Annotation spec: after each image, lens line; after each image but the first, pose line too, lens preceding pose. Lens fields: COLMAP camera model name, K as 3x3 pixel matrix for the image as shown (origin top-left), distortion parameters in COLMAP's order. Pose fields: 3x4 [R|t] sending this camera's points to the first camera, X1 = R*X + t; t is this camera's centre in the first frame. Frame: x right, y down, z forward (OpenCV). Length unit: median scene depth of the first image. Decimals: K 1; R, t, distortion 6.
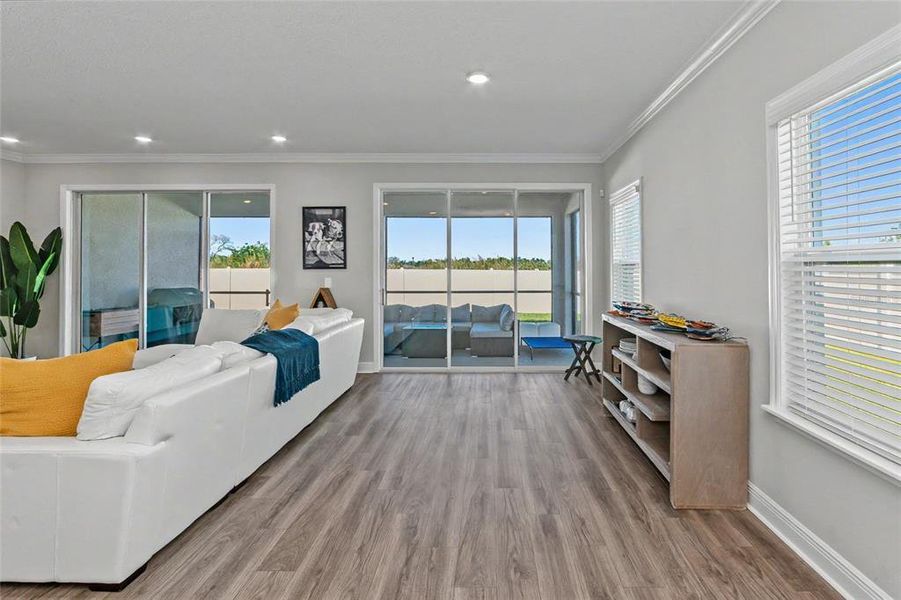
lens RADIAL K [[420.4, 0, 486.1], [0, 420.4, 262.9], [0, 0, 1]] dist [-0.002422, -0.000958]
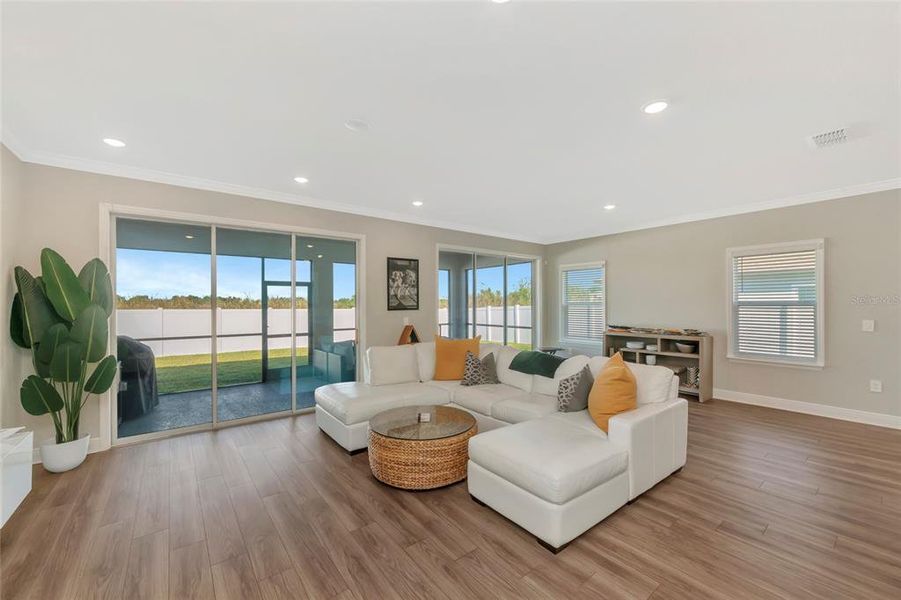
lens RADIAL K [[359.6, 0, 449.7], [0, 359.6, 302.3], [0, 0, 1]] dist [-0.001466, -0.000189]
pose [[0.784841, 0.001271, 0.619695, -0.922432], [-0.003207, 0.999993, 0.002011, -0.010192], [-0.619688, -0.003566, 0.784840, 0.104502]]
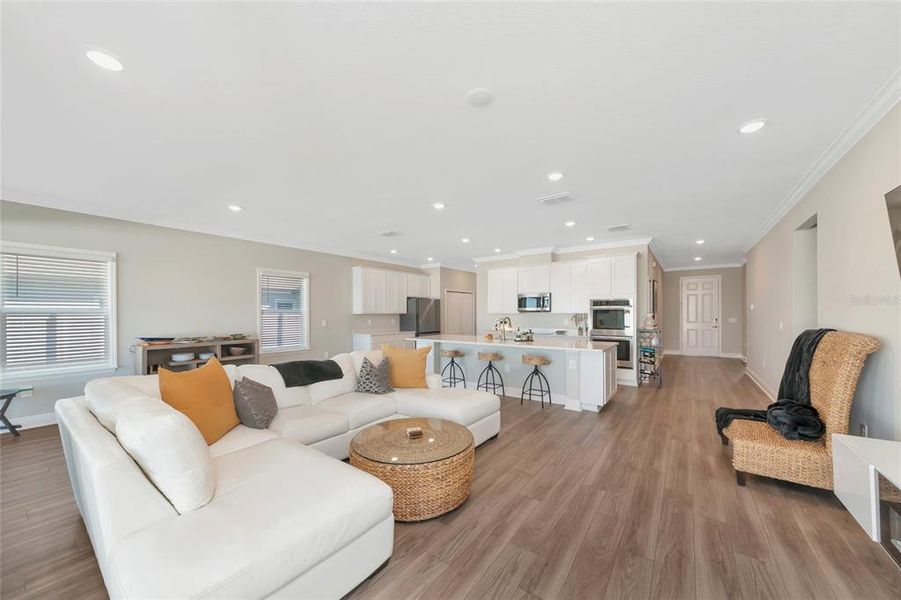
lens RADIAL K [[325.8, 0, 450.4], [0, 325.8, 313.1], [0, 0, 1]] dist [0.000534, -0.000077]
pose [[-0.812246, 0.003385, 0.583305, -0.912825], [-0.000560, 0.999978, -0.006584, 0.005916], [-0.583315, -0.005674, -0.812226, 0.928965]]
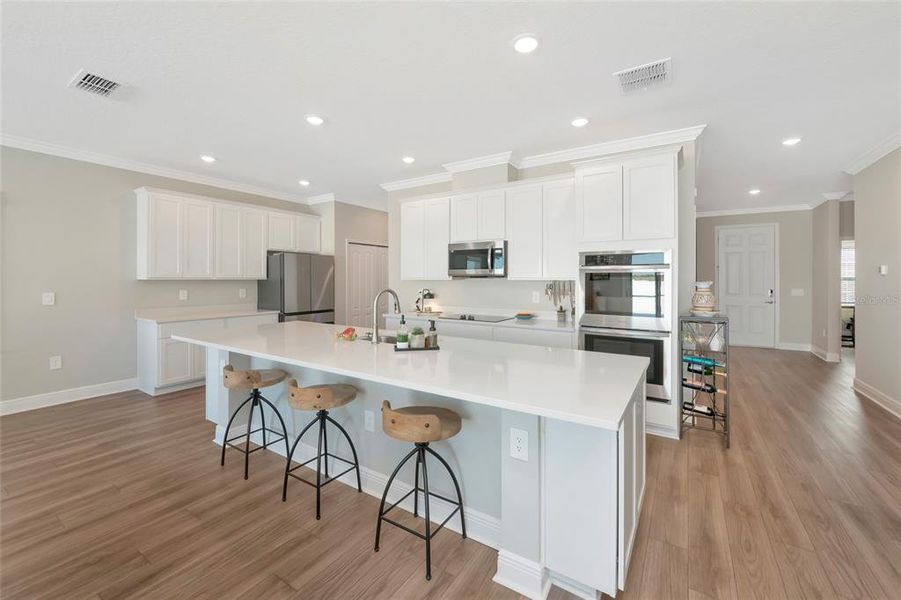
lens RADIAL K [[368.9, 0, 448.0], [0, 368.9, 280.4], [0, 0, 1]] dist [-0.001831, -0.000148]
pose [[-0.841787, -0.002152, 0.539805, -0.788626], [-0.004968, 0.999981, -0.003761, 0.001780], [-0.539787, -0.005848, -0.841782, 0.337080]]
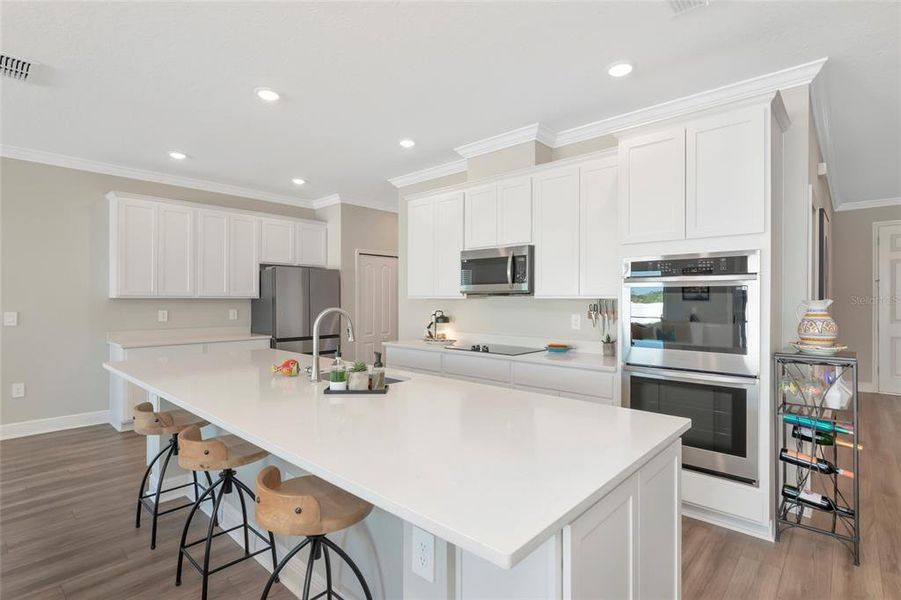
lens RADIAL K [[440.8, 0, 450.6], [0, 440.8, 301.3], [0, 0, 1]] dist [0.000028, 0.000991]
pose [[-0.744254, -0.003560, 0.667887, -0.836800], [-0.007115, 0.999971, -0.002599, 0.004598], [-0.667859, -0.006686, -0.744258, 0.211551]]
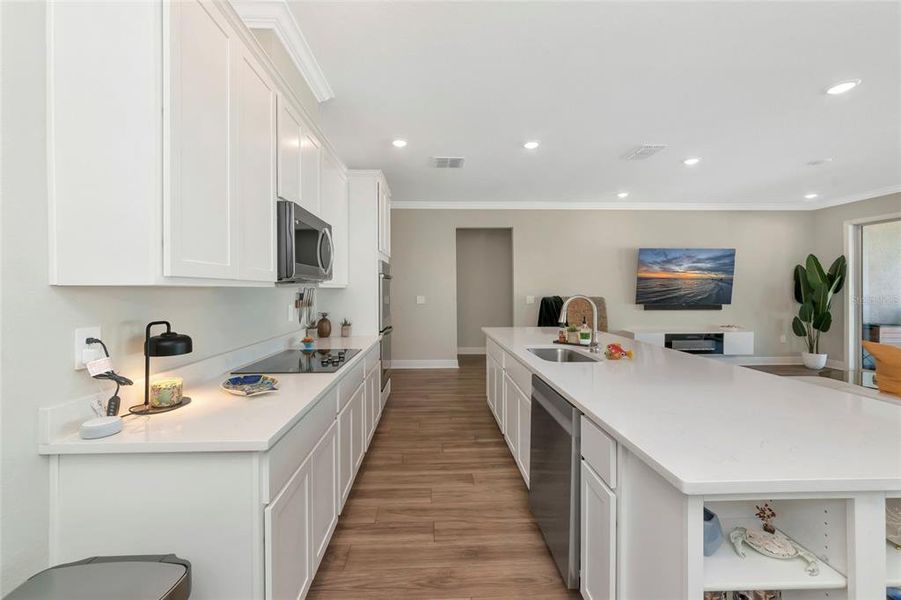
lens RADIAL K [[368.1, 0, 445.6], [0, 368.1, 288.8], [0, 0, 1]] dist [-0.000950, 0.000013]
pose [[0.042066, 0.001470, -0.999114, 0.036742], [0.010591, 0.999942, 0.001917, 0.000348], [0.999059, -0.010663, 0.042048, -0.245347]]
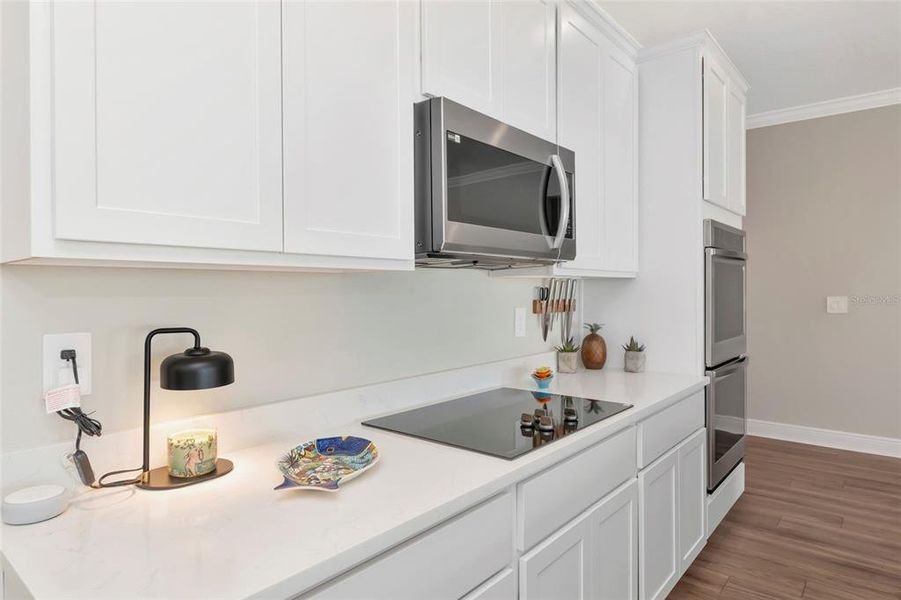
lens RADIAL K [[528.6, 0, 445.3], [0, 528.6, 291.0], [0, 0, 1]] dist [-0.005794, -0.002113]
pose [[-0.645007, 0.007875, -0.764136, -0.135280], [0.013574, 0.999907, -0.001153, 0.008218], [0.764056, -0.011116, -0.645054, -0.213452]]
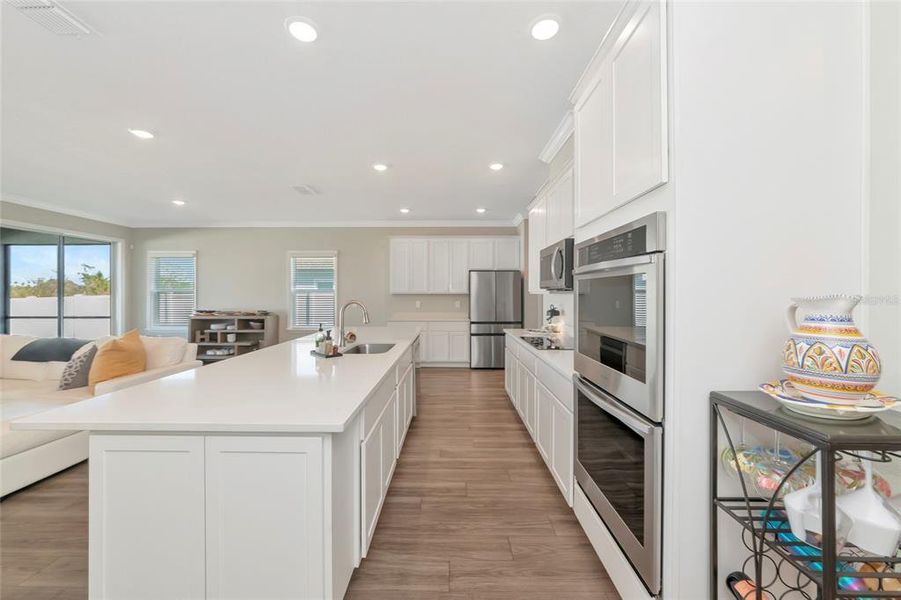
lens RADIAL K [[336.7, 0, 447.9], [0, 336.7, 292.6], [0, 0, 1]] dist [-0.000634, -0.000109]
pose [[0.005632, 0.004485, 0.999974, -0.983438], [-0.008847, 0.999951, -0.004435, -0.000513], [-0.999945, -0.008822, 0.005671, -0.204375]]
